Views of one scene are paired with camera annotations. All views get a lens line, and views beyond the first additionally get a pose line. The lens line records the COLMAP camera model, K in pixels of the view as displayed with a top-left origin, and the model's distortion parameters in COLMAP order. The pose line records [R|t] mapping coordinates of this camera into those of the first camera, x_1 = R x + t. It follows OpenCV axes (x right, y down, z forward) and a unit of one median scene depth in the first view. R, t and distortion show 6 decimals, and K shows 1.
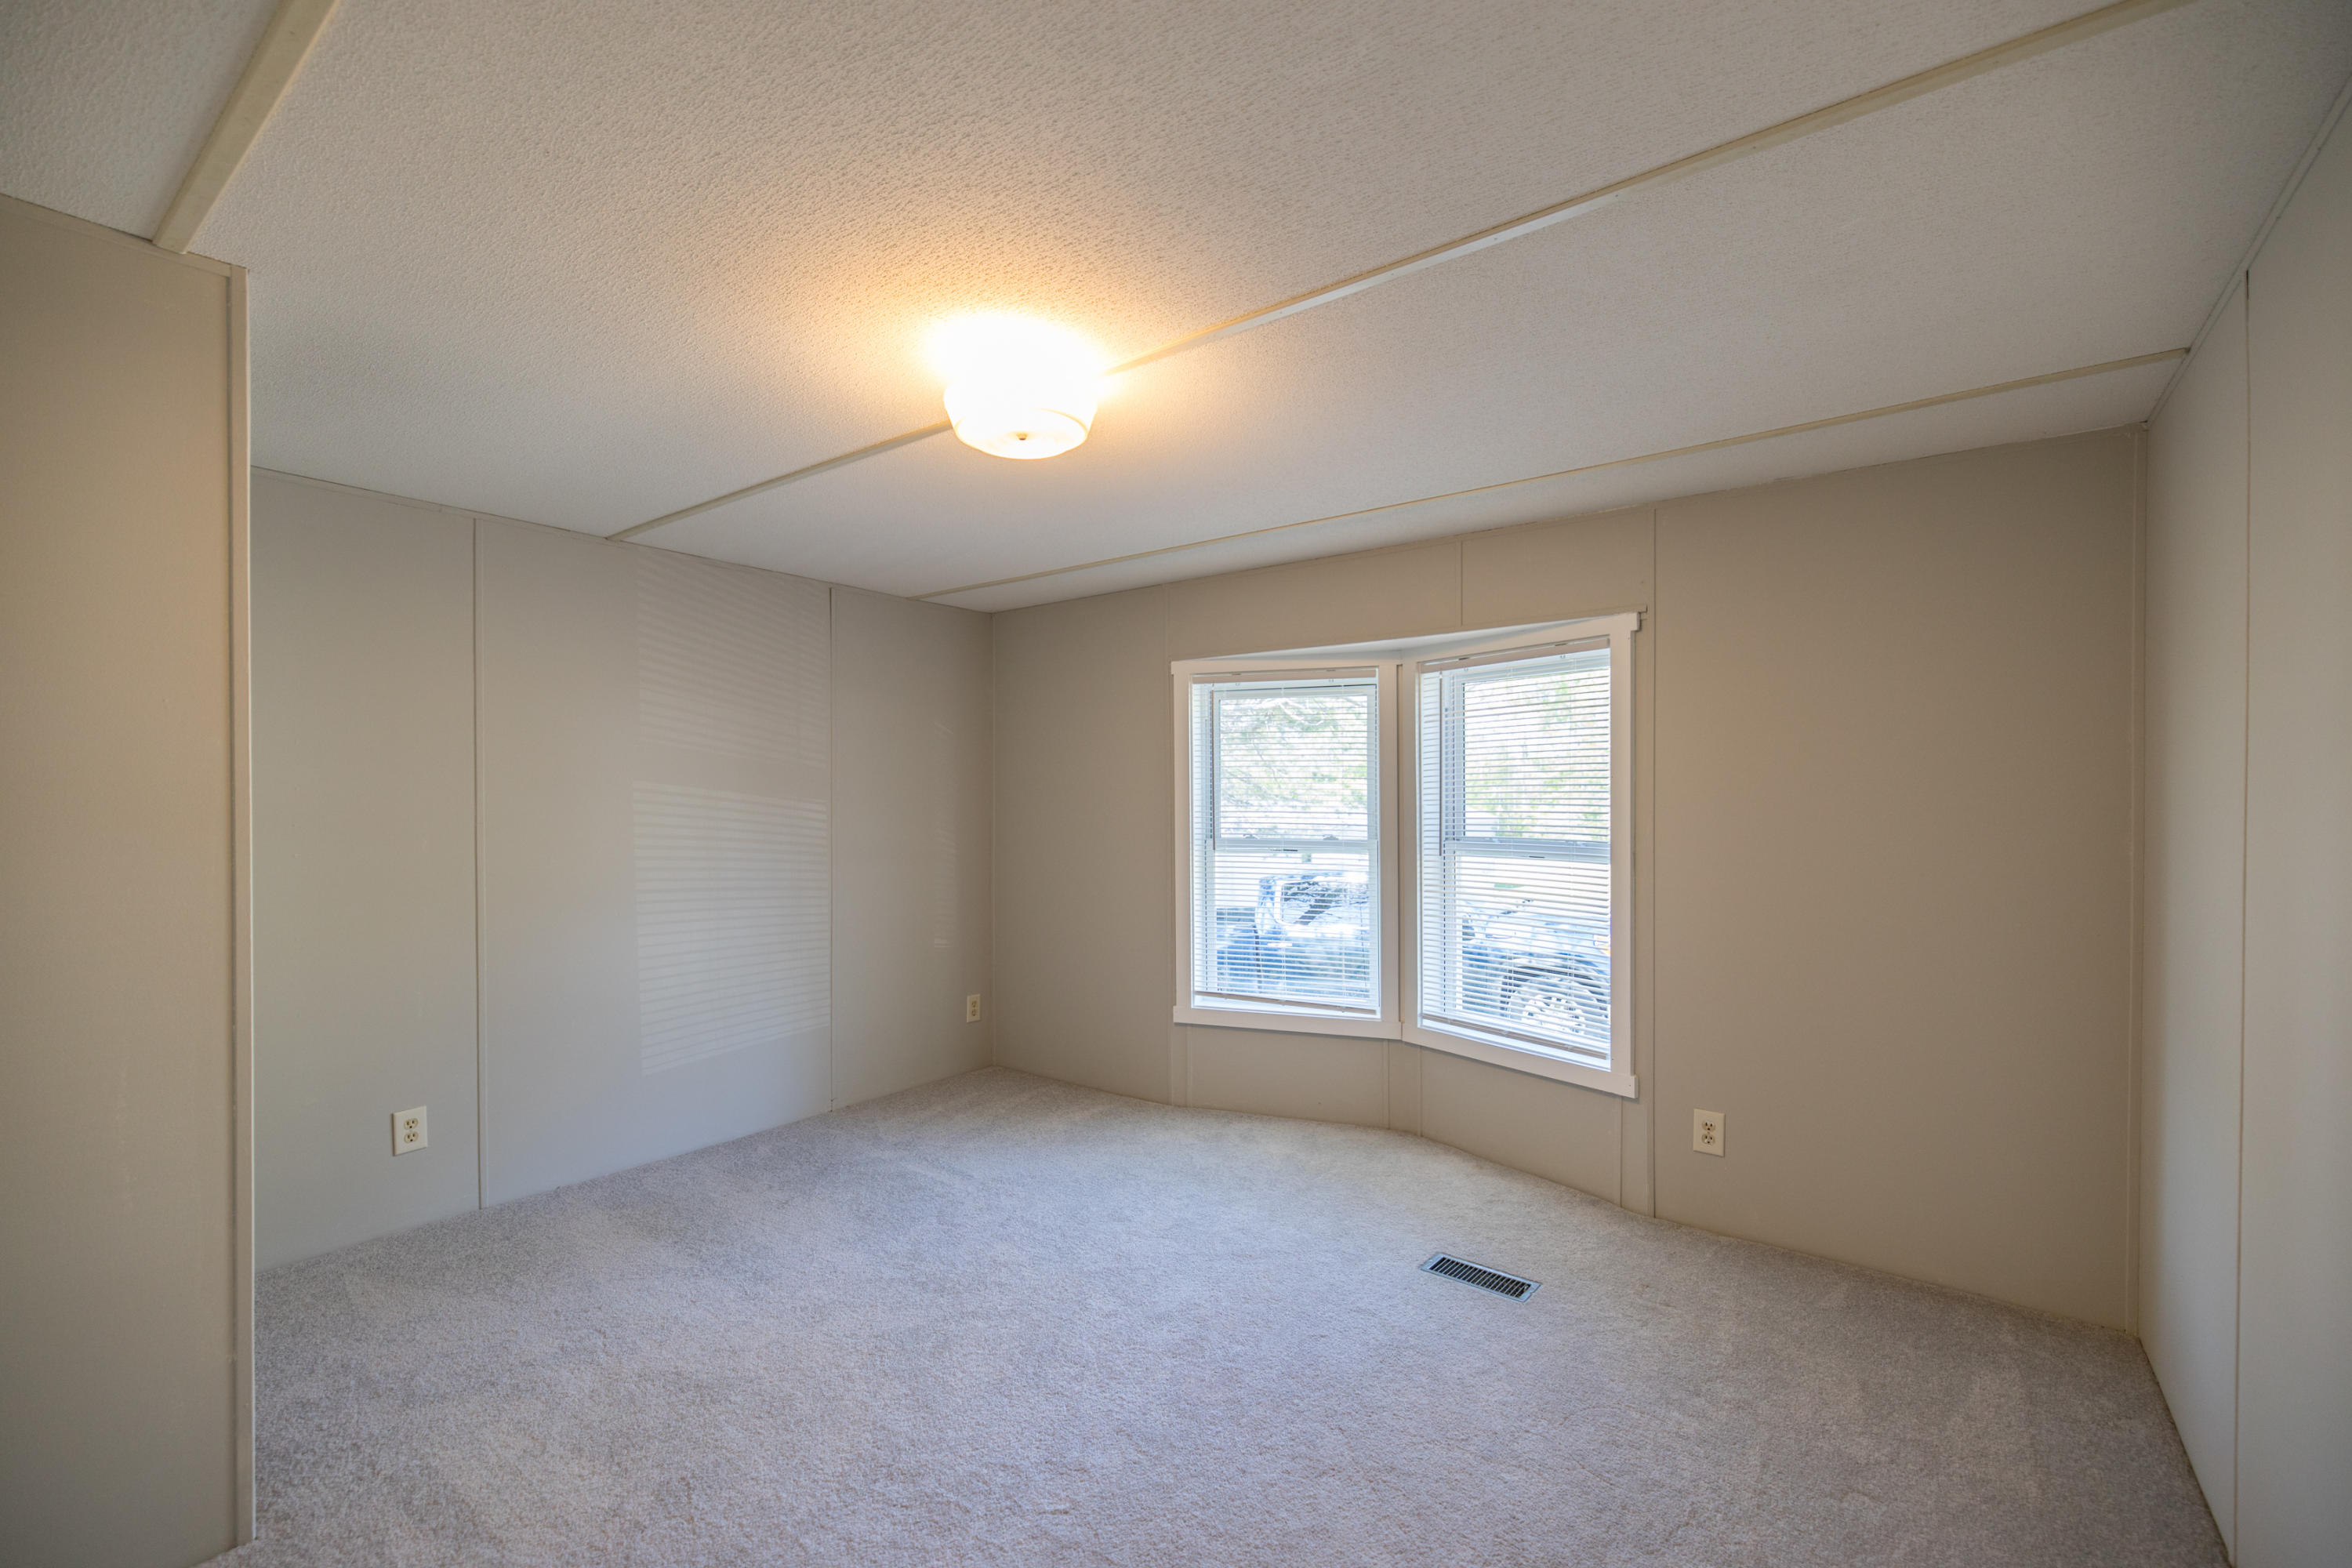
lens RADIAL K [[988.2, 0, 1170.4], [0, 988.2, 797.3], [0, 0, 1]] dist [-0.000402, -0.000051]
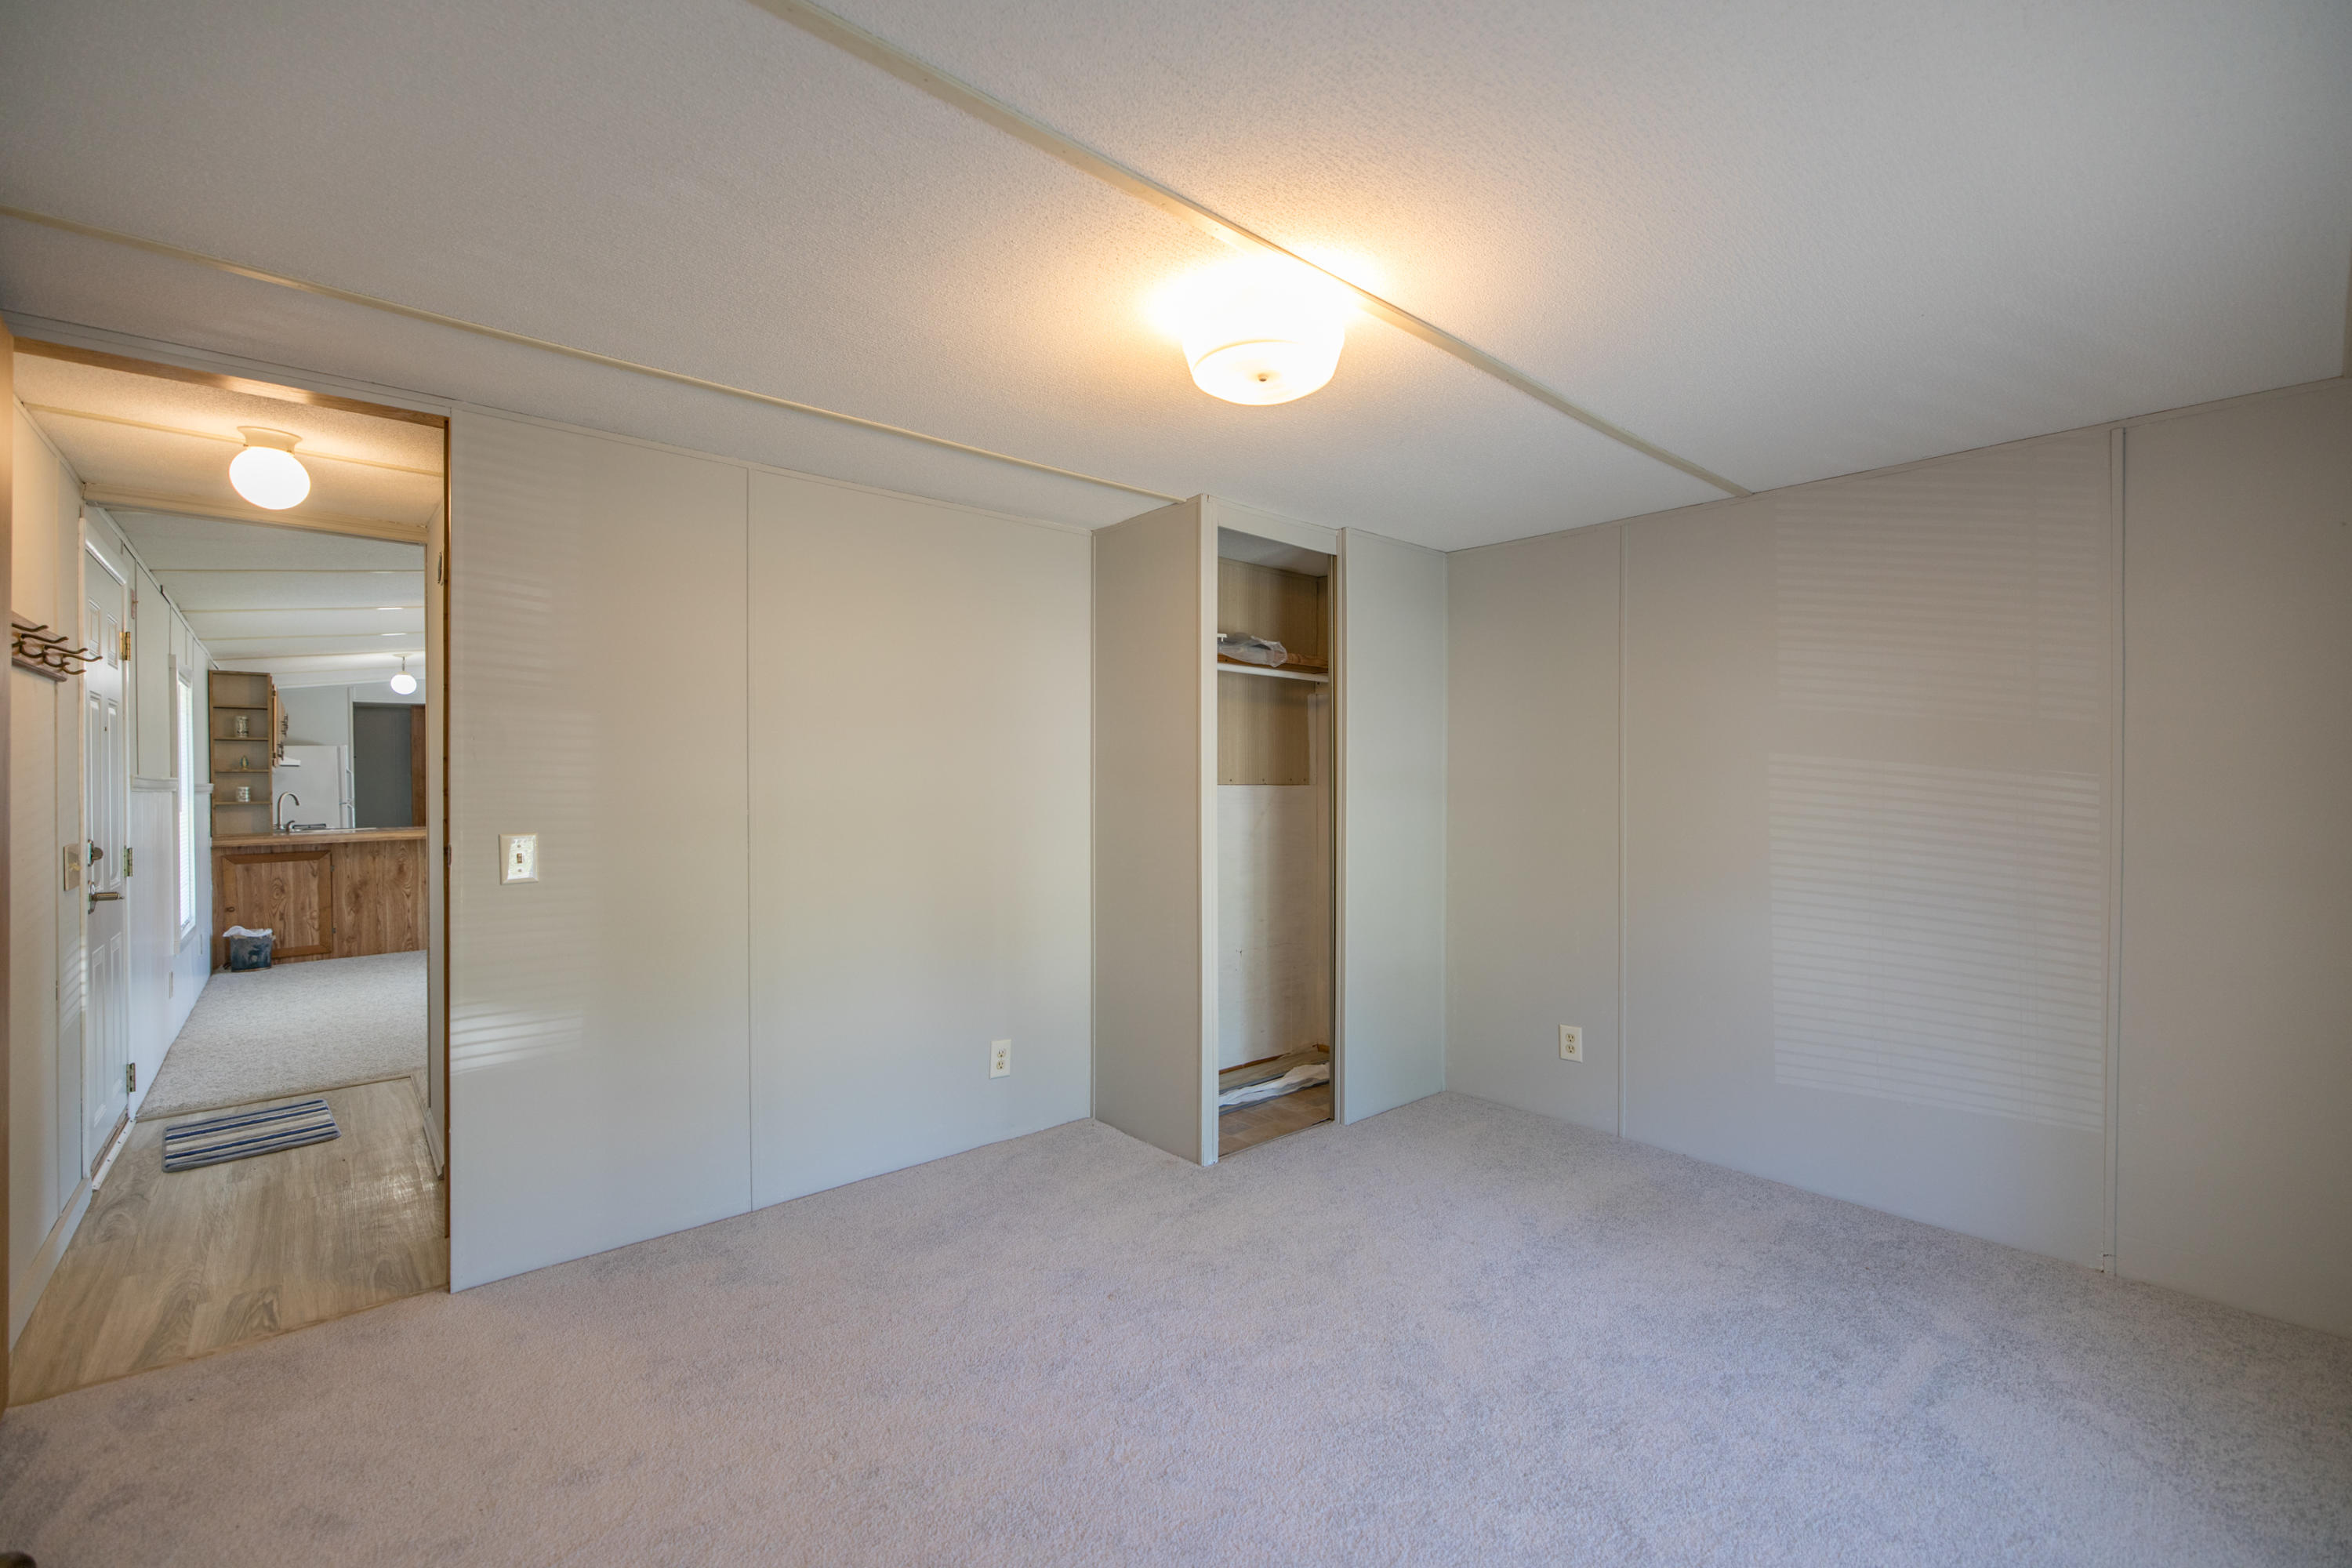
lens RADIAL K [[988.2, 0, 1172.1], [0, 988.2, 782.4], [0, 0, 1]] dist [-0.000402, -0.000051]
pose [[-0.214600, 0.003074, -0.976697, 0.473837], [0.003852, 0.999990, 0.002301, 0.006195], [0.976694, -0.003268, -0.214610, 0.683444]]
